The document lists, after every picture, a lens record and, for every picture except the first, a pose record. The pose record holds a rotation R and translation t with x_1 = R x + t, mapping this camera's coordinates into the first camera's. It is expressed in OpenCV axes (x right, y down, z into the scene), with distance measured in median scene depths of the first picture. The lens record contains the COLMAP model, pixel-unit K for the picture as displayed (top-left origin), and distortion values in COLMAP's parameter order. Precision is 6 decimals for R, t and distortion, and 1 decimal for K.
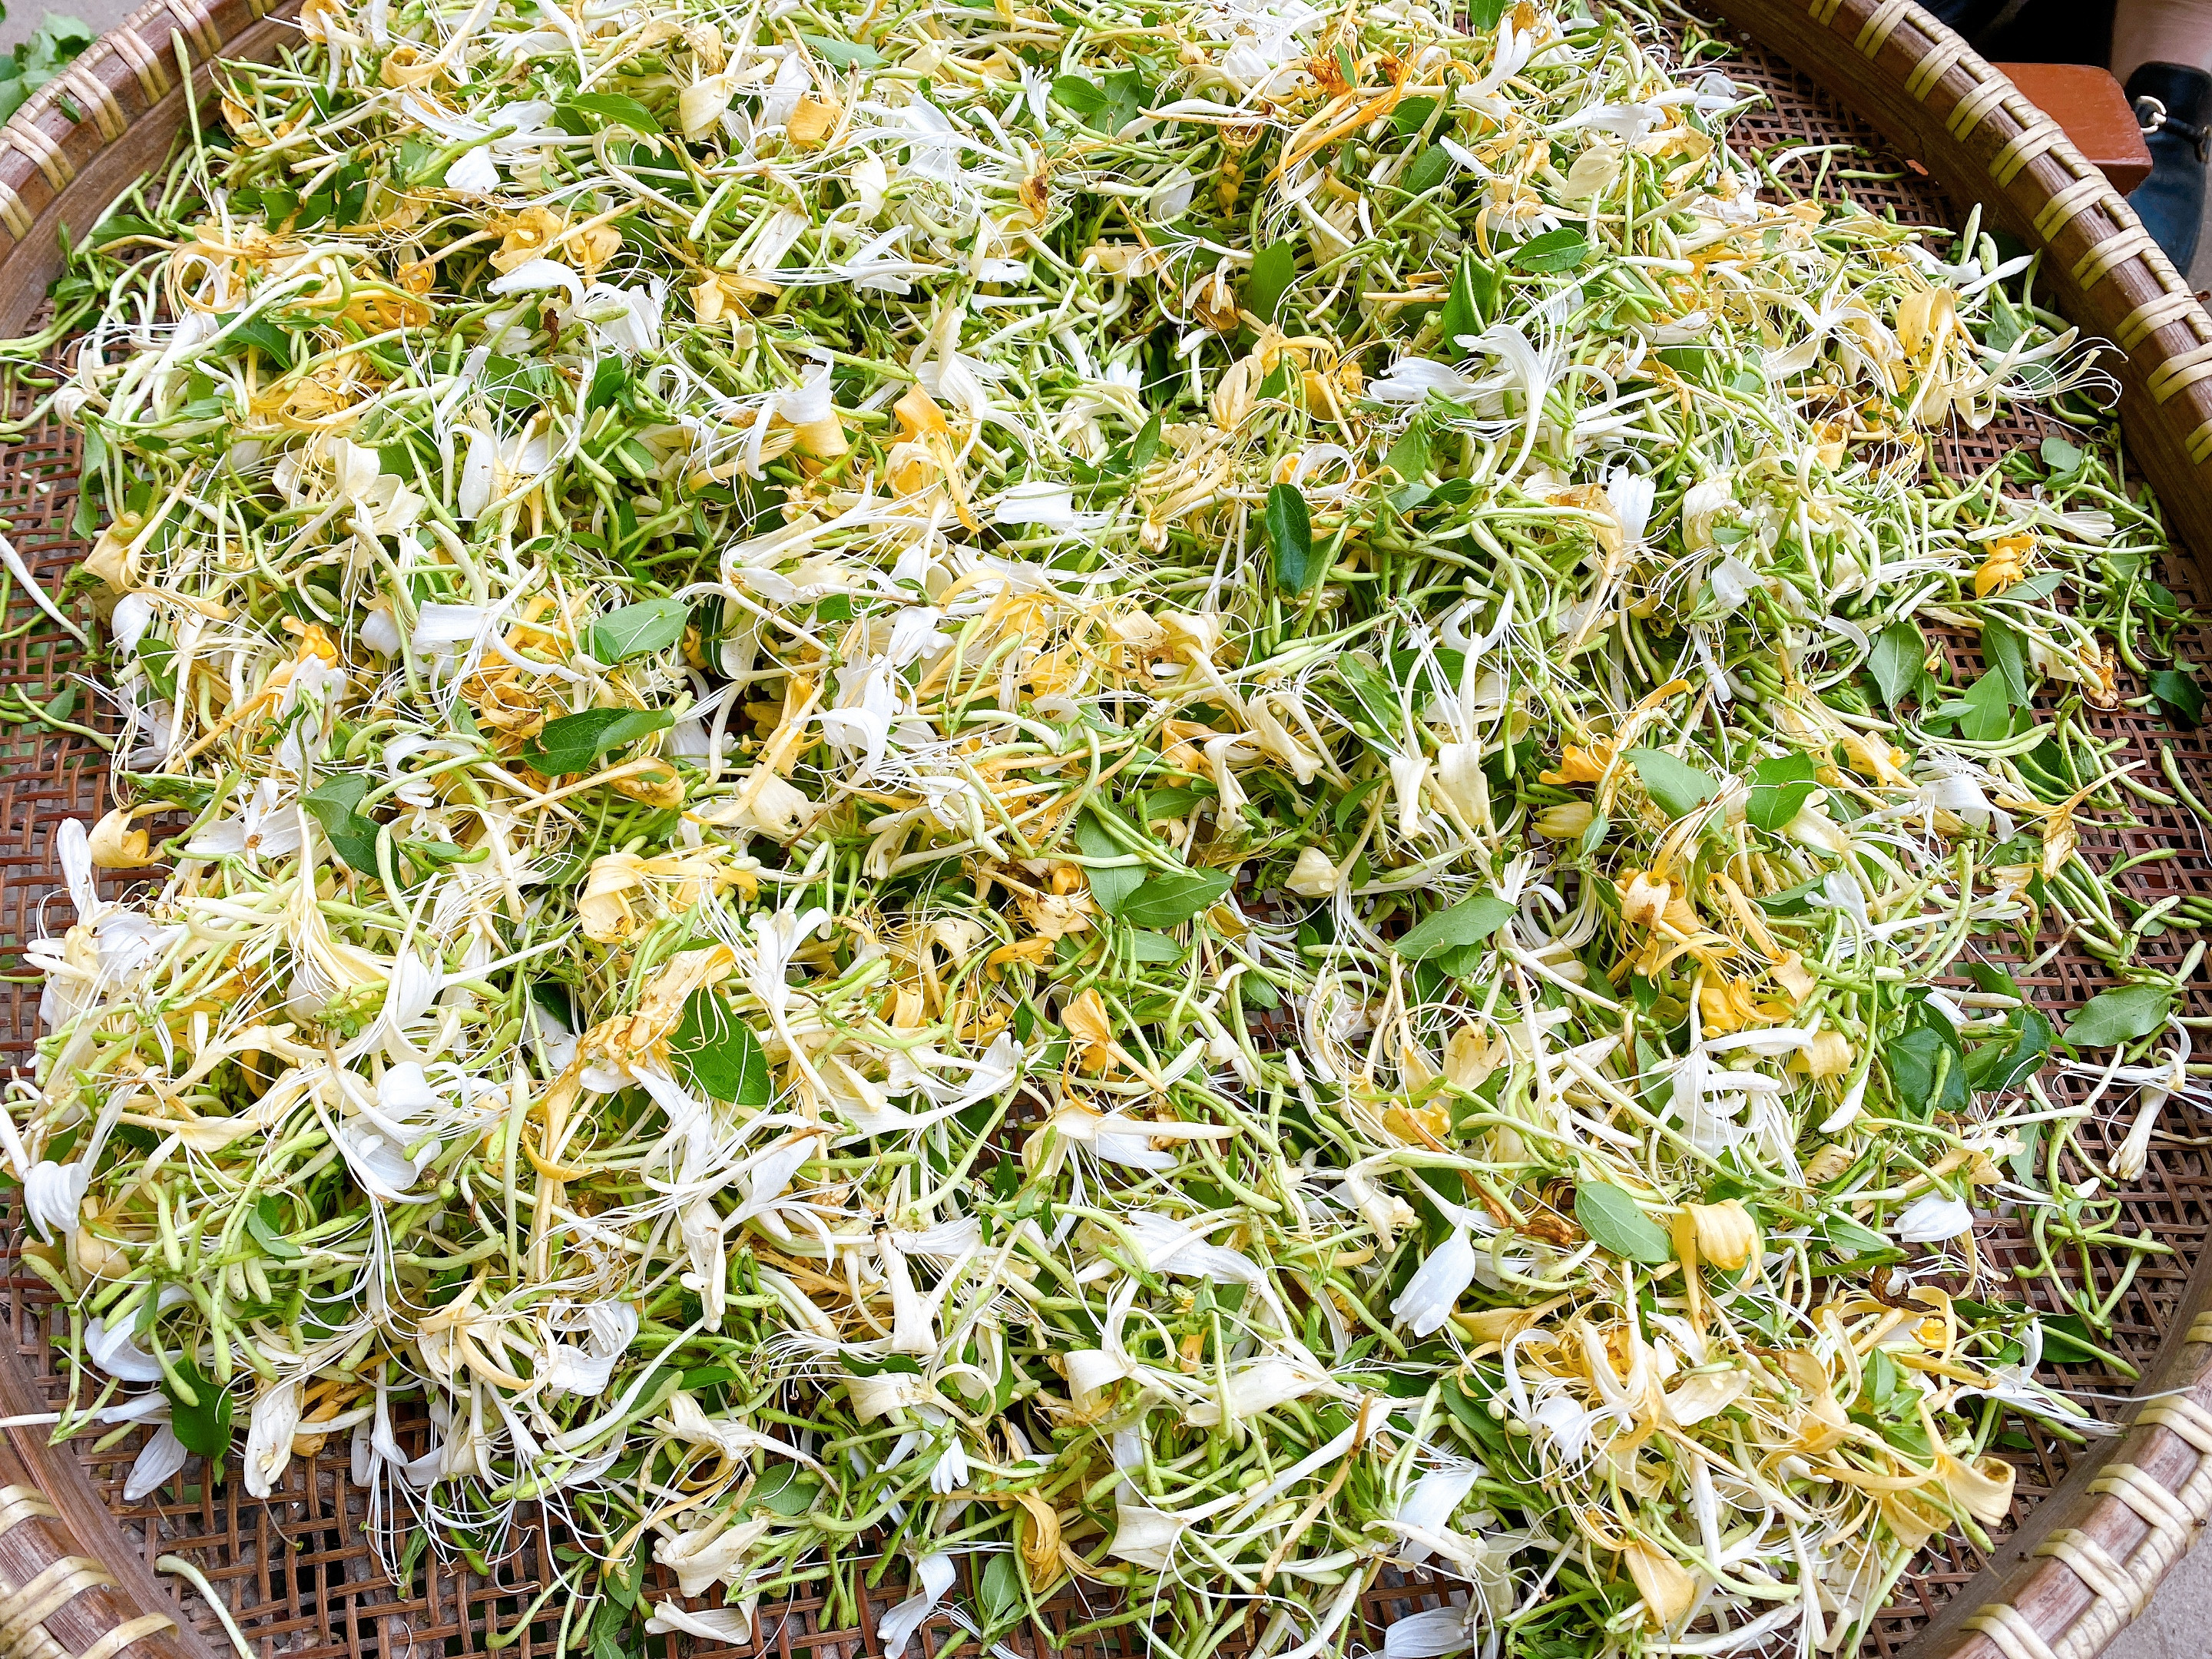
lens RADIAL K [[1669.7, 0, 1098.2], [0, 1669.7, 827.0], [0, 0, 1]] dist [0.002193, -0.007512]
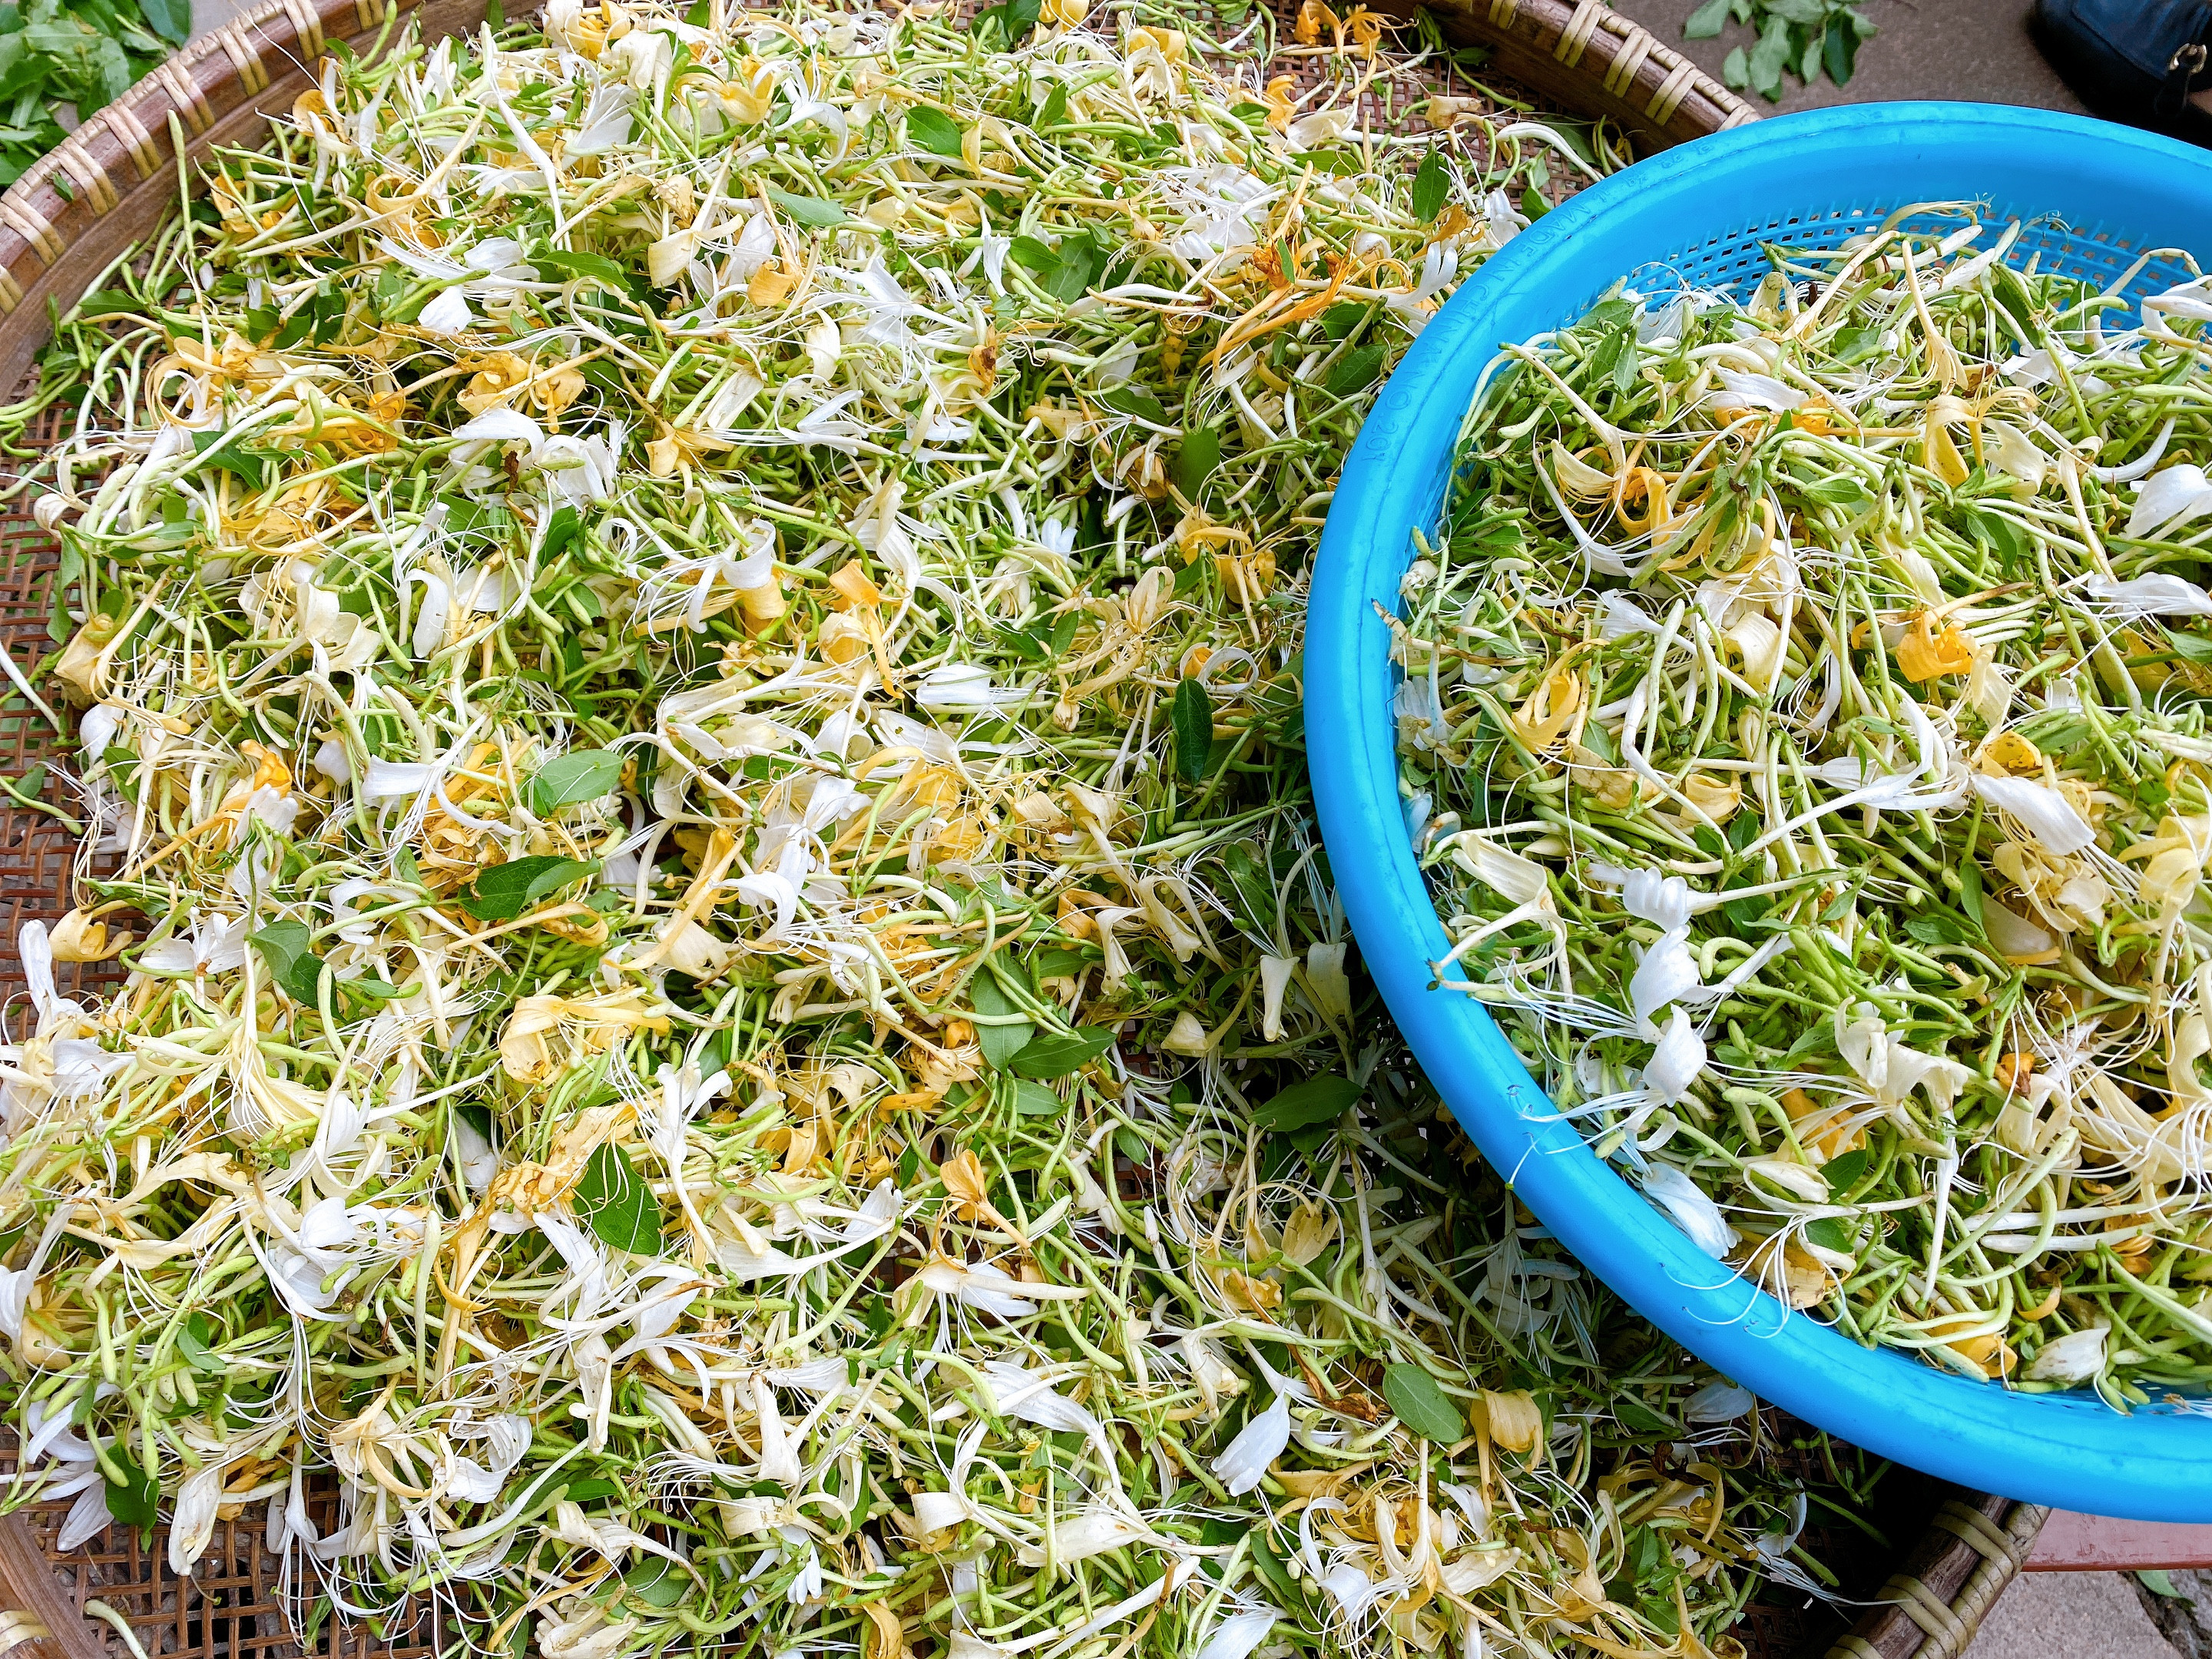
lens RADIAL K [[1670.9, 0, 1112.5], [0, 1670.9, 832.0], [0, 0, 1]] dist [-0.007357, 0.002430]
pose [[0.997145, 0.072775, 0.020151, 0.049770], [-0.073731, 0.995940, 0.051650, -0.164007], [-0.016310, -0.052988, 0.998462, -0.077224]]
